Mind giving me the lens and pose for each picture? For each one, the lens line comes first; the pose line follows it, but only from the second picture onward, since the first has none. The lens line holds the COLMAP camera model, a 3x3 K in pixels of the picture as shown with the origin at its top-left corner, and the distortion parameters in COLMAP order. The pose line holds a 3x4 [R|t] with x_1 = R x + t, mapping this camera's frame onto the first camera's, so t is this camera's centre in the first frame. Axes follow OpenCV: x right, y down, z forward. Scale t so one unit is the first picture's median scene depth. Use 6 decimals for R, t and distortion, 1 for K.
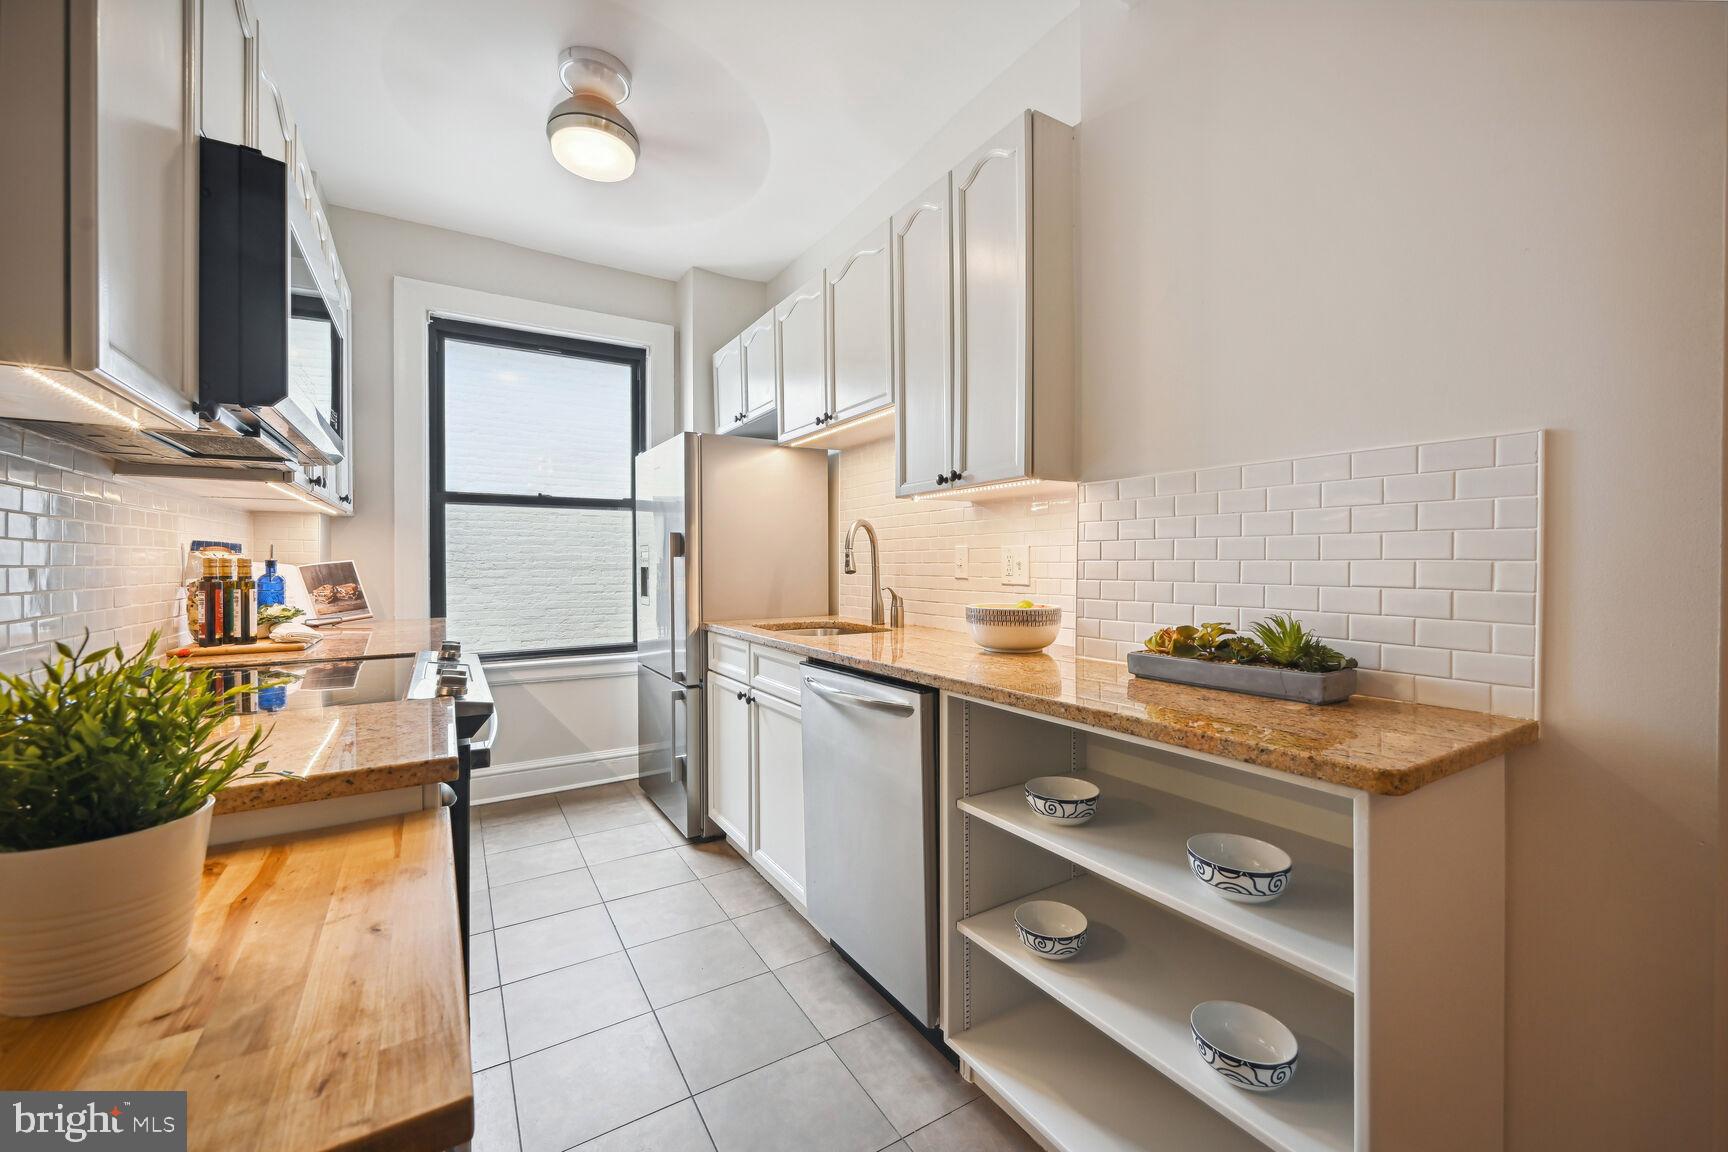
lens RADIAL K [[691.3, 0, 860.8], [0, 691.3, 557.8], [0, 0, 1]] dist [-0.003919, -0.000452]
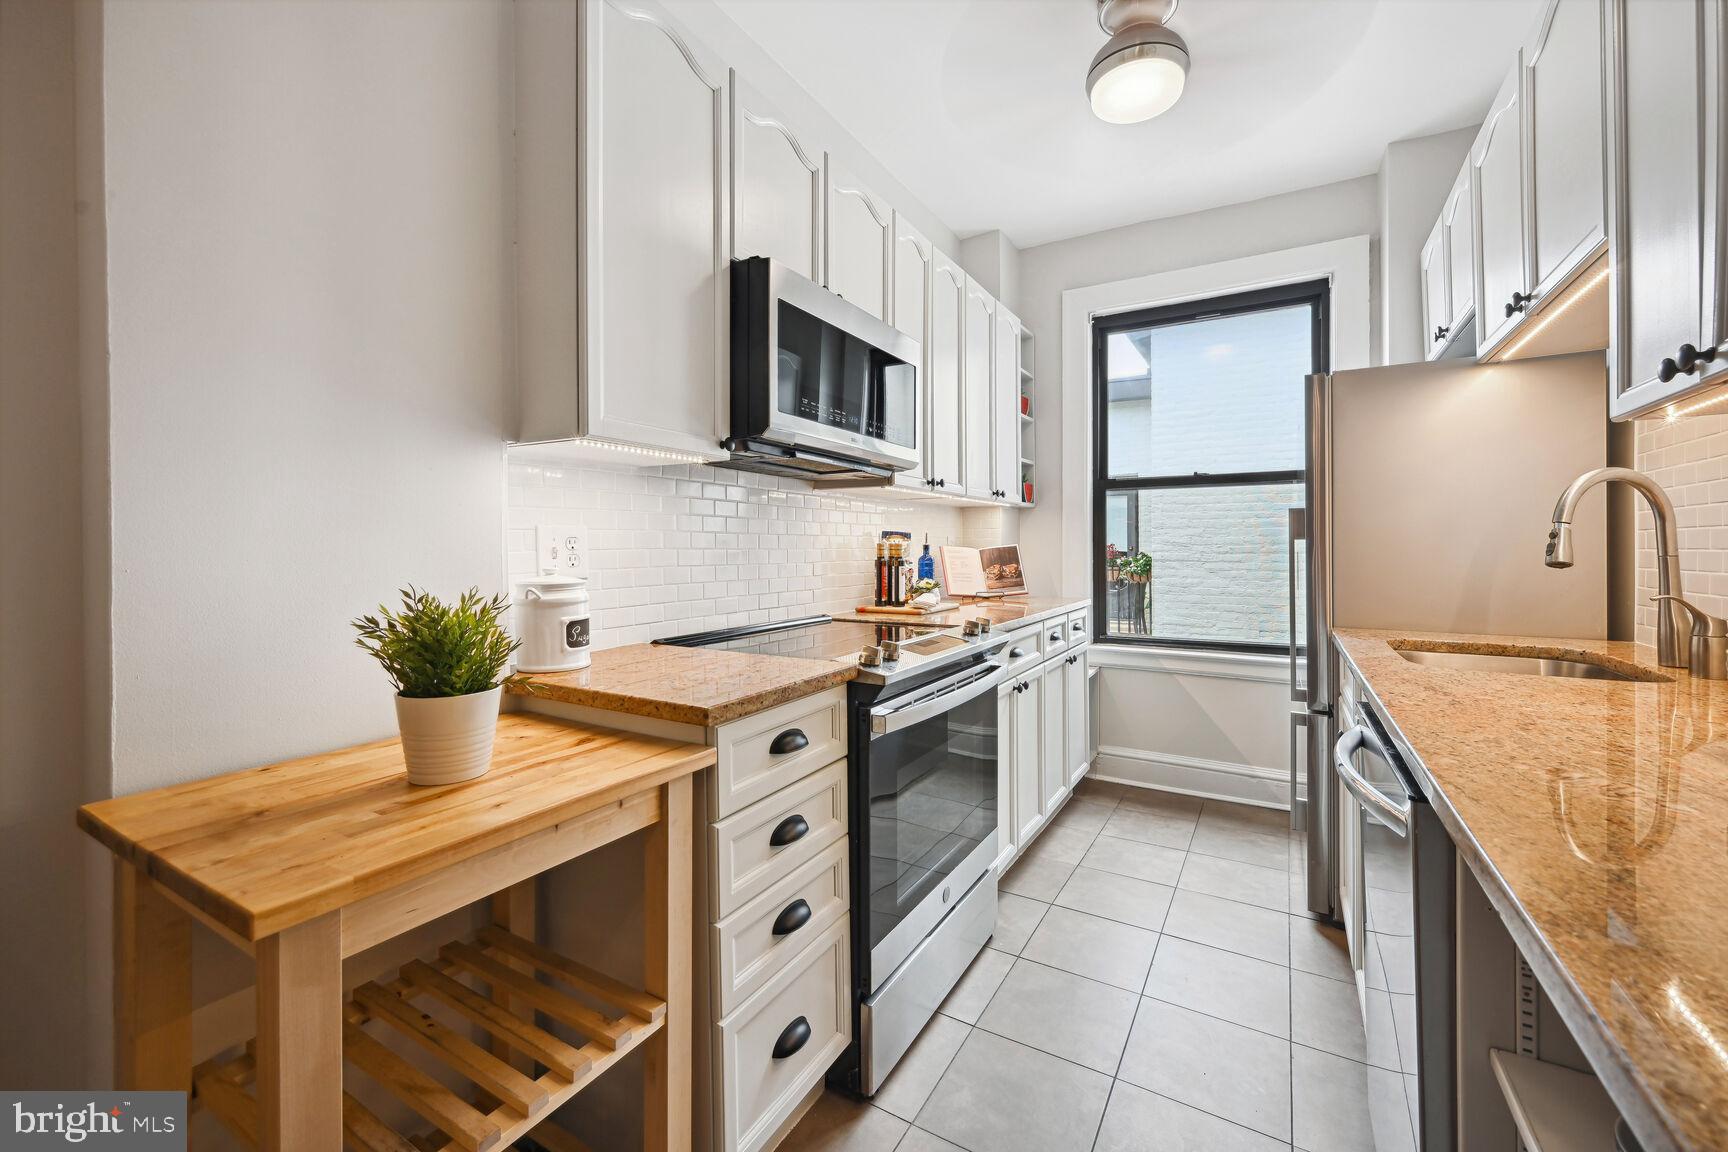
lens RADIAL K [[691.3, 0, 868.0], [0, 691.3, 544.4], [0, 0, 1]] dist [-0.003919, -0.000452]
pose [[0.460157, -0.002001, -0.887836, 0.208664], [0.005718, 0.999983, 0.000710, 0.000778], [0.887819, -0.005404, 0.460160, 0.234068]]
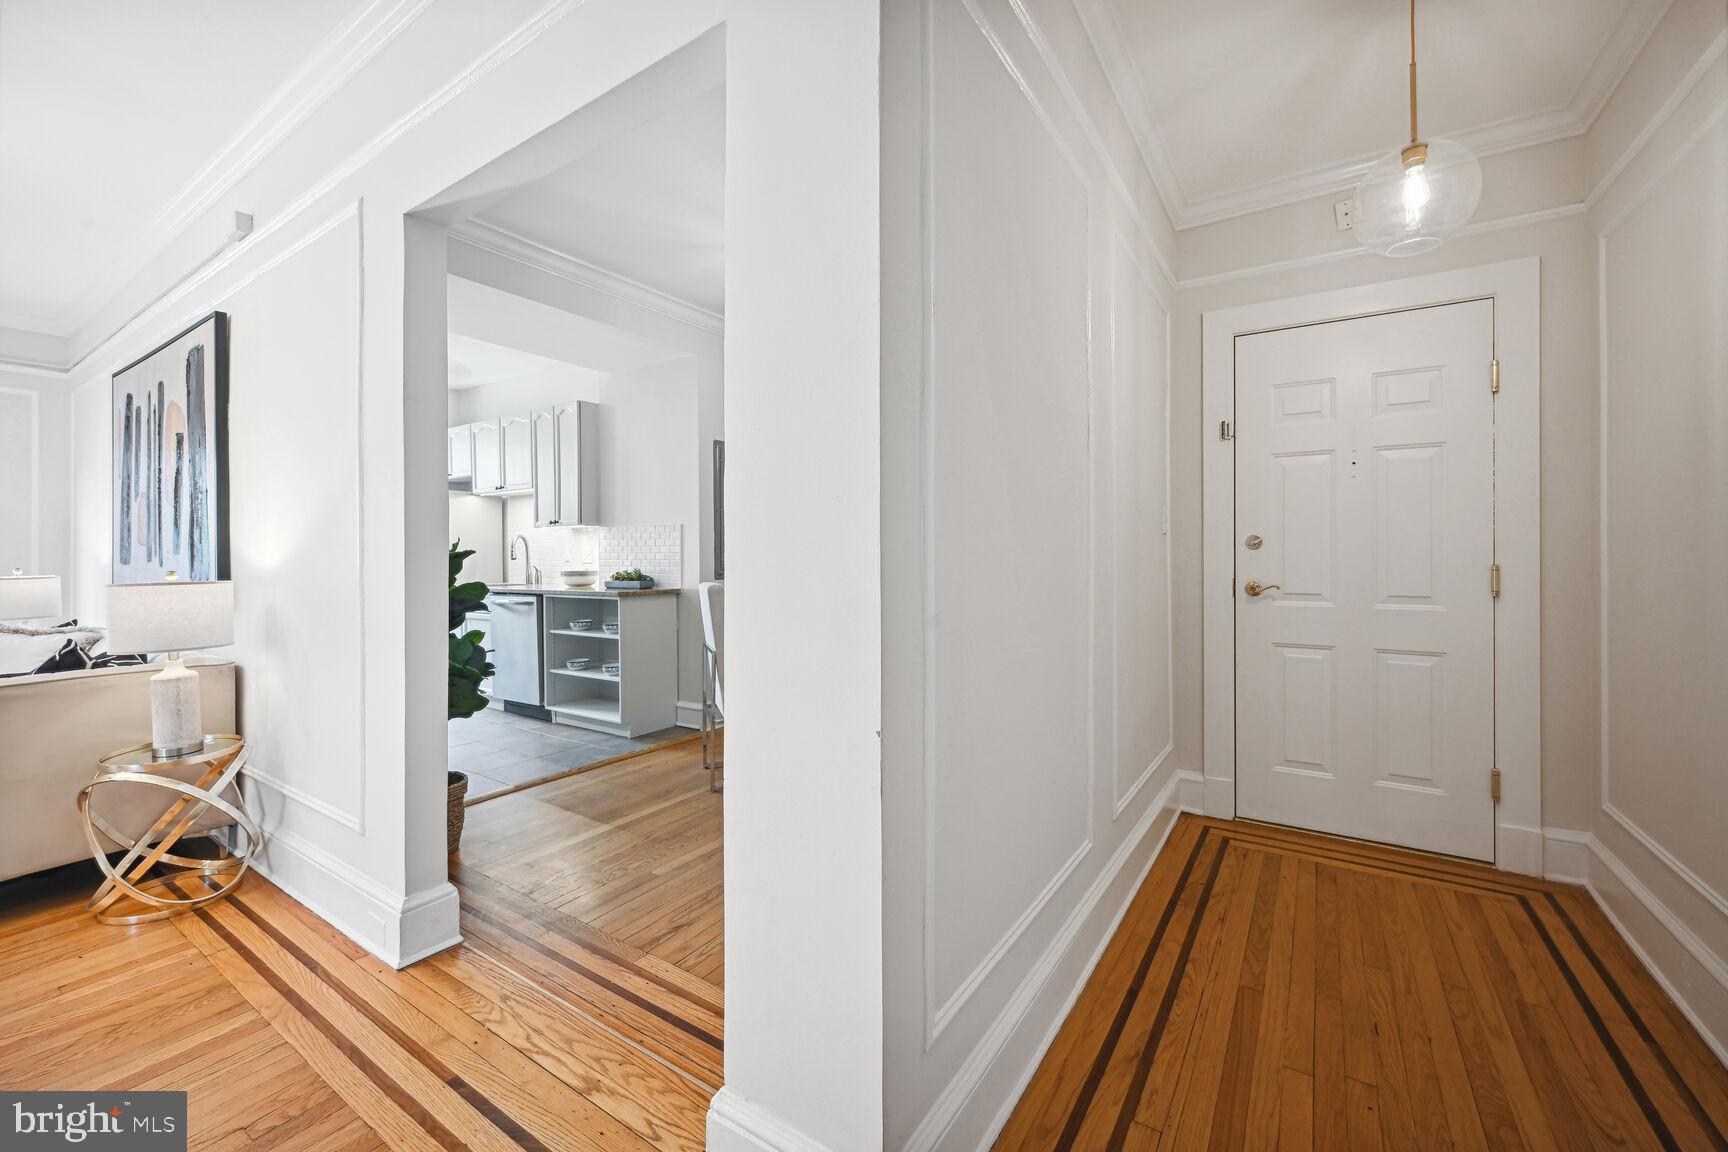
lens RADIAL K [[691.3, 0, 870.2], [0, 691.3, 563.4], [0, 0, 1]] dist [-0.003919, -0.000452]
pose [[0.904814, -0.006153, 0.425763, 0.072035], [-0.000223, 0.999889, 0.014924, 0.002517], [-0.425807, -0.013598, 0.904712, -1.398945]]
